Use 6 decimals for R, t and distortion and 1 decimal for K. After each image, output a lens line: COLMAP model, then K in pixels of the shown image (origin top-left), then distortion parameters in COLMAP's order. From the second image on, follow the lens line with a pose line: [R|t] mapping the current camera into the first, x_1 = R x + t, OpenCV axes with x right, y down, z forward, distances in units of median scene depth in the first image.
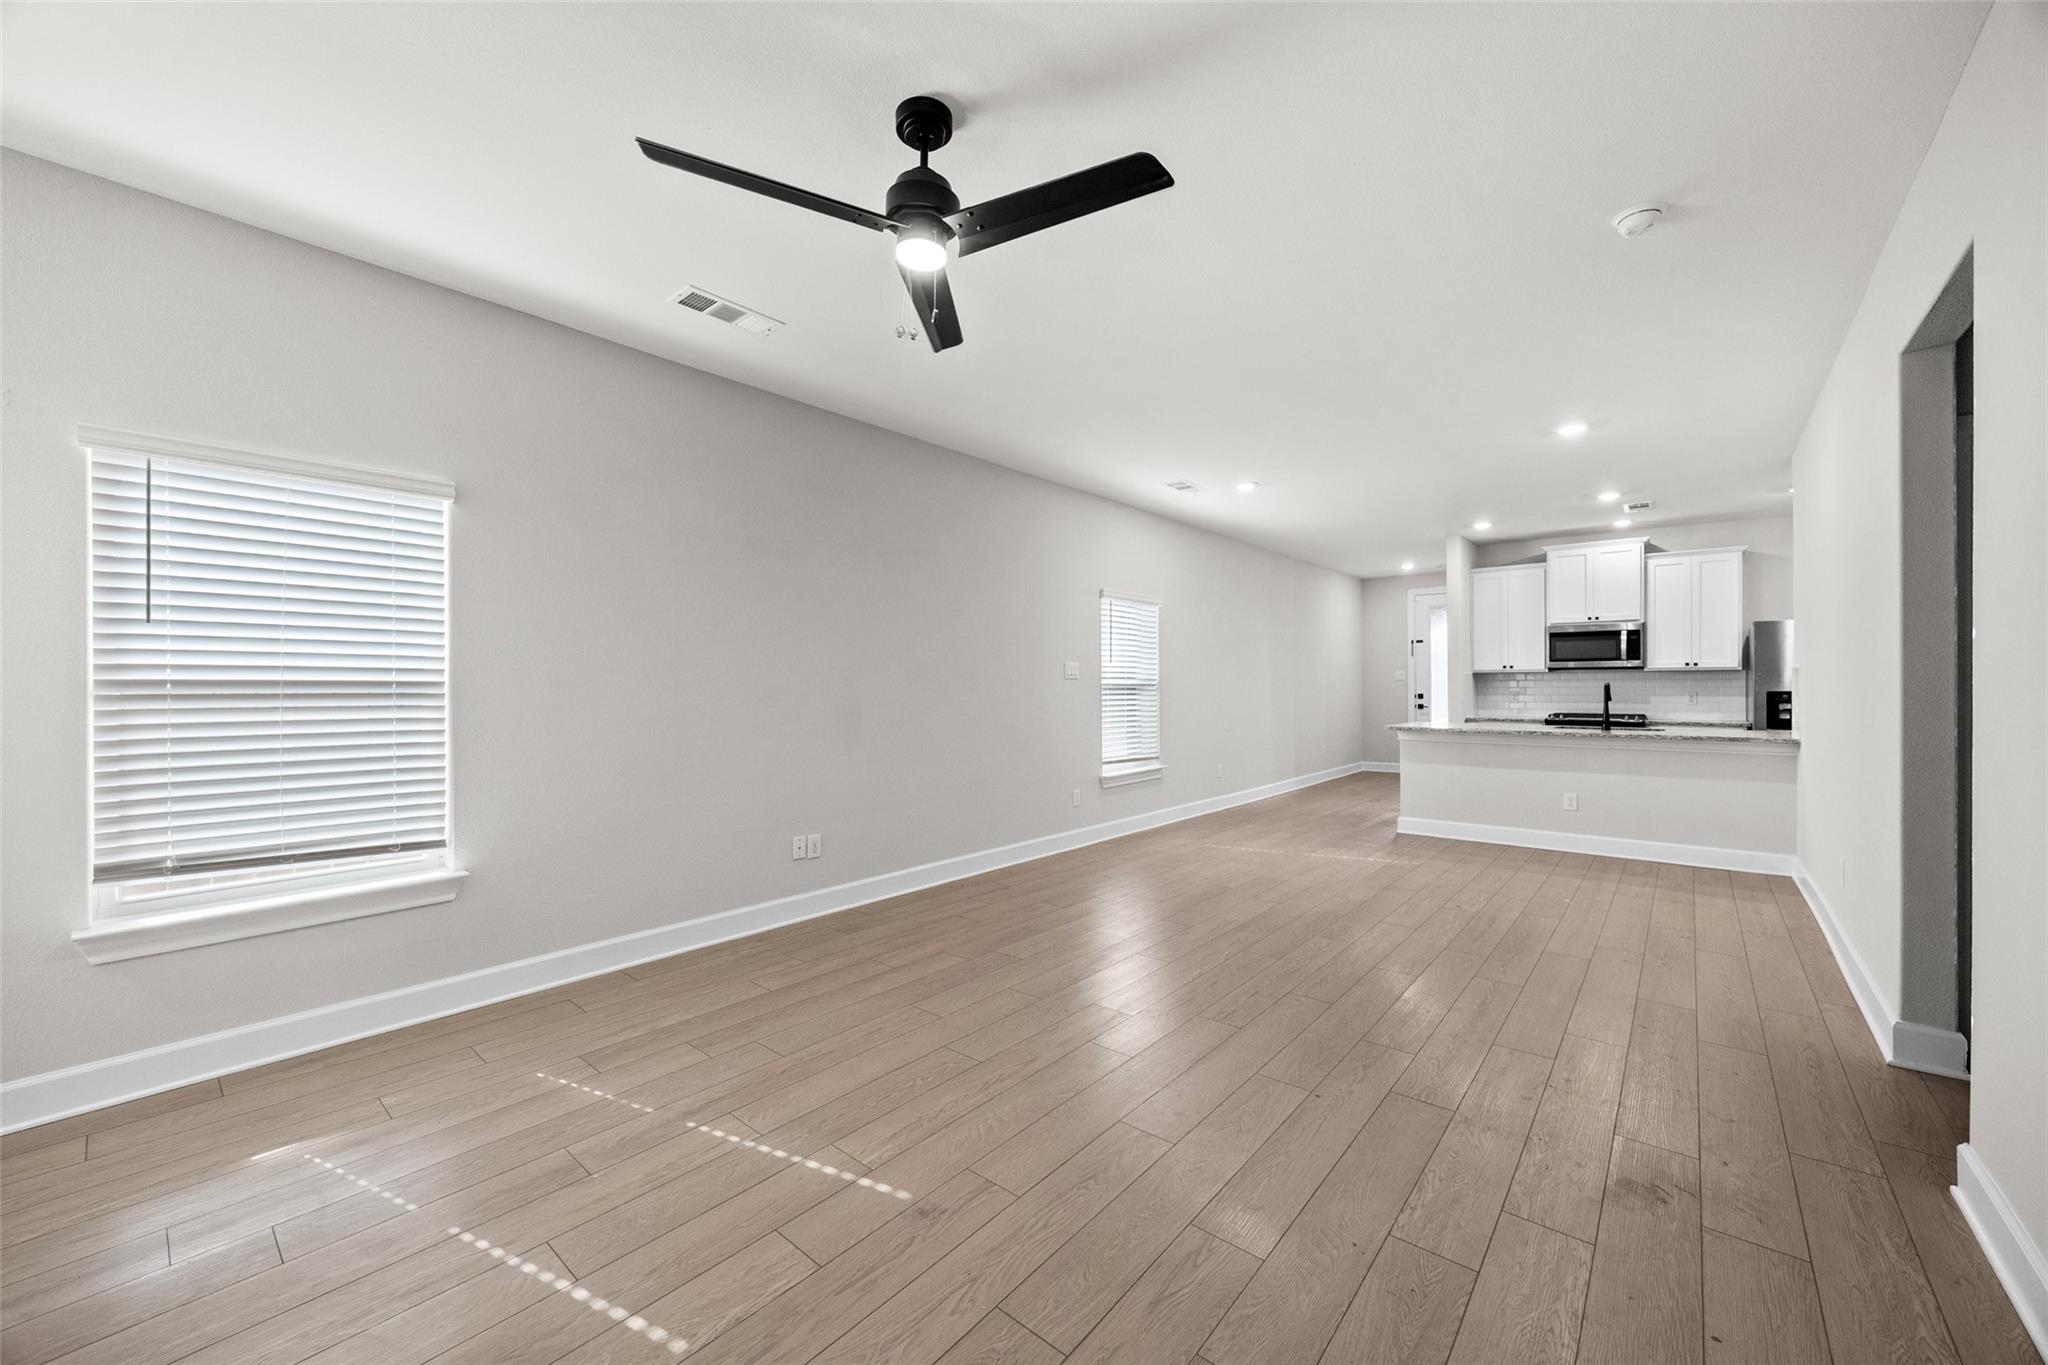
lens RADIAL K [[782.4, 0, 1026.8], [0, 782.4, 687.7], [0, 0, 1]] dist [-0.002052, -0.000223]
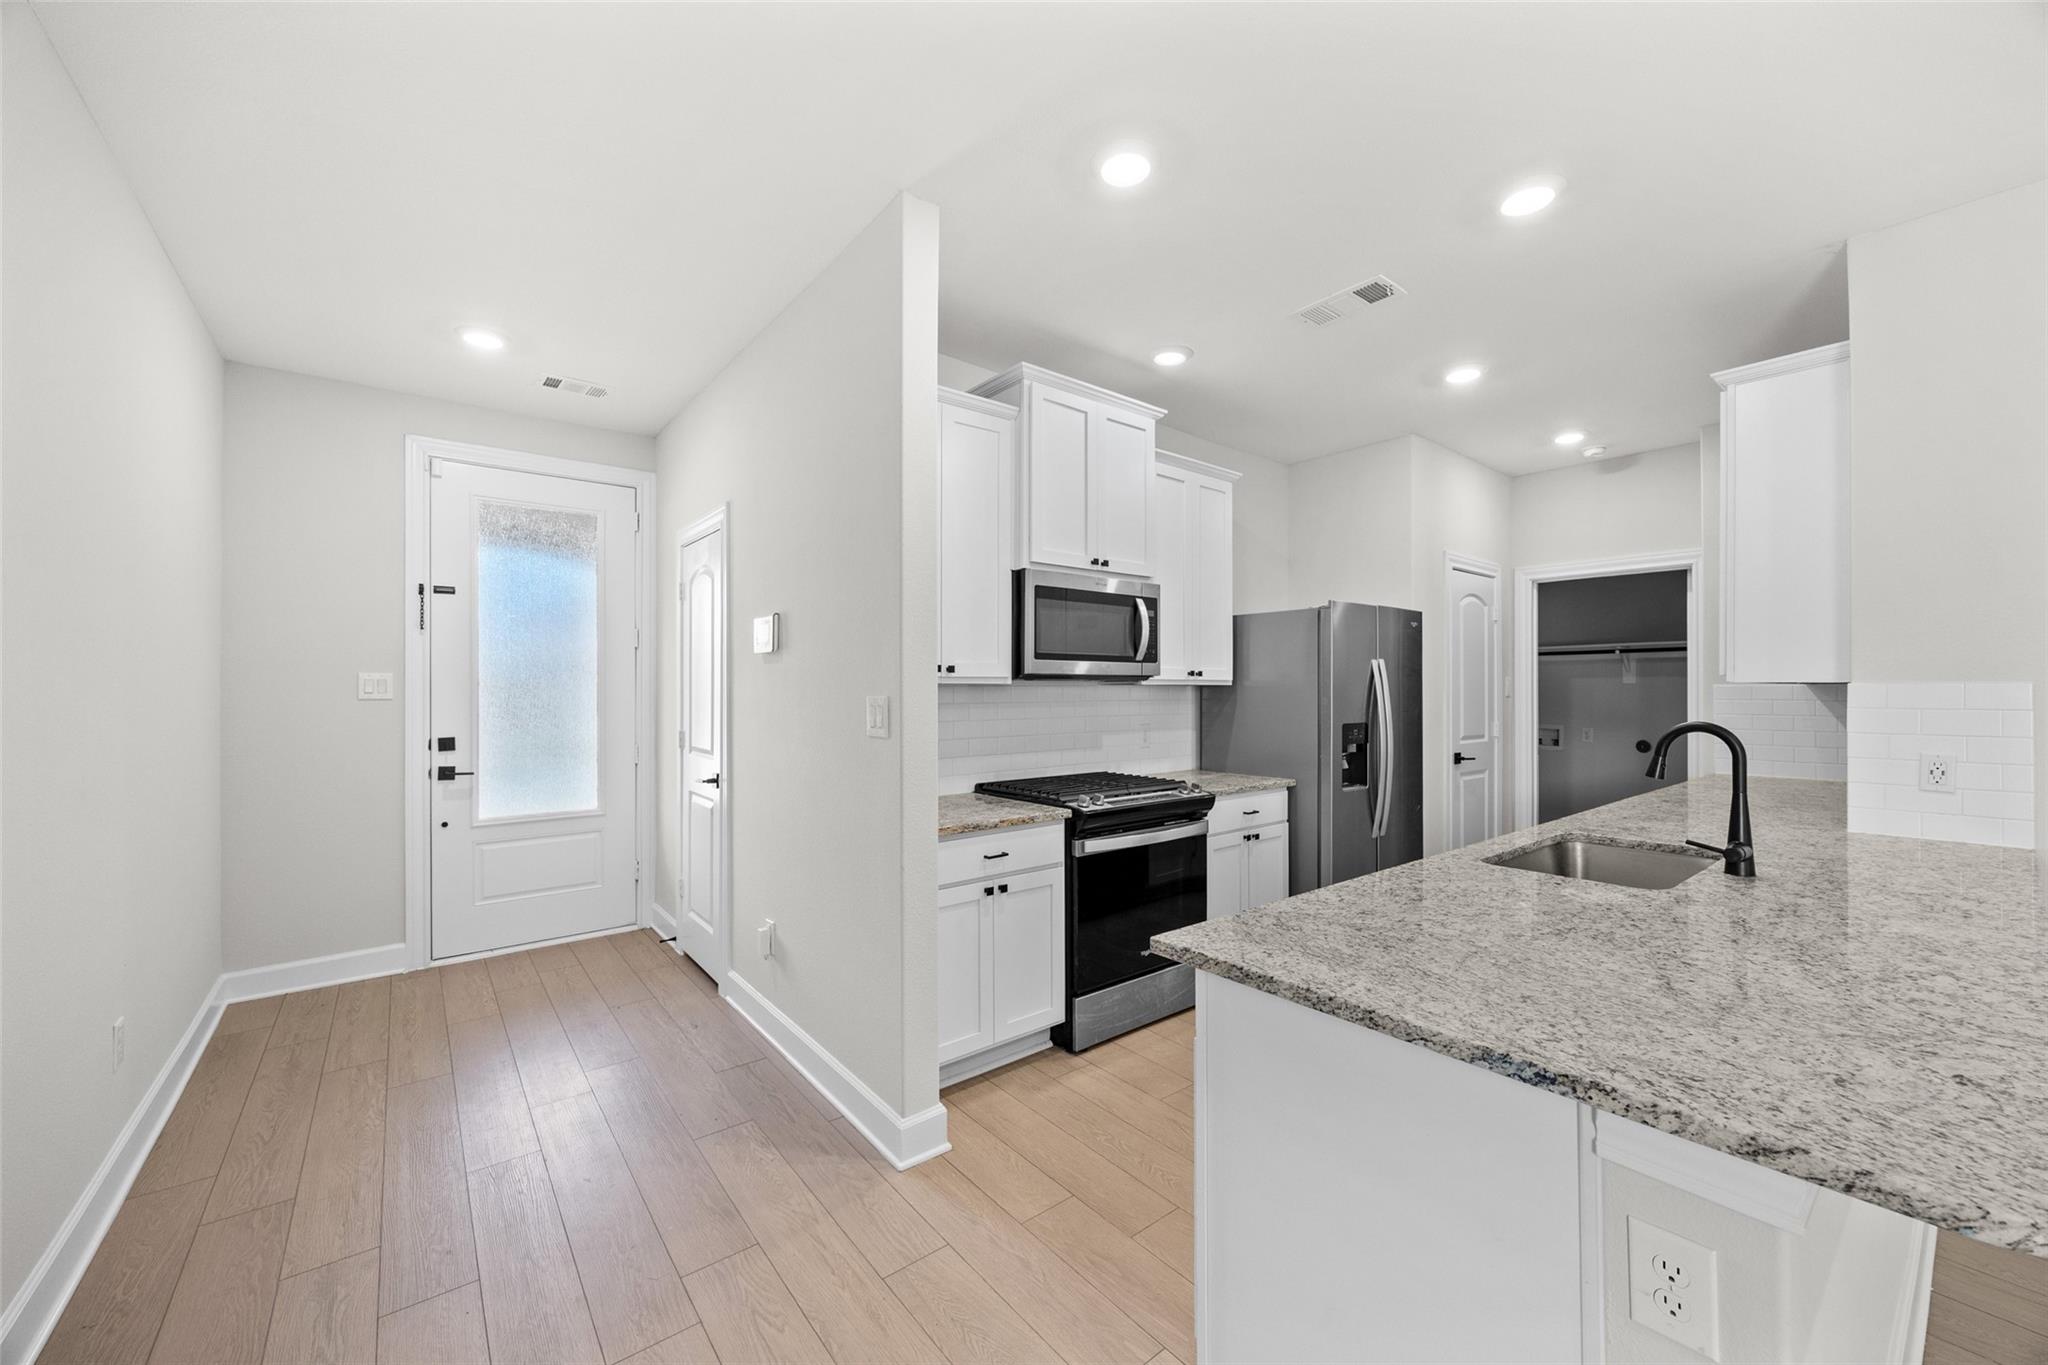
lens RADIAL K [[782.4, 0, 1026.8], [0, 782.4, 687.7], [0, 0, 1]] dist [-0.002052, -0.000223]
pose [[0.191448, 0.002708, 0.981499, 0.206971], [0.002772, 0.999991, -0.003300, -0.012943], [-0.981499, 0.003353, 0.191439, 0.677099]]
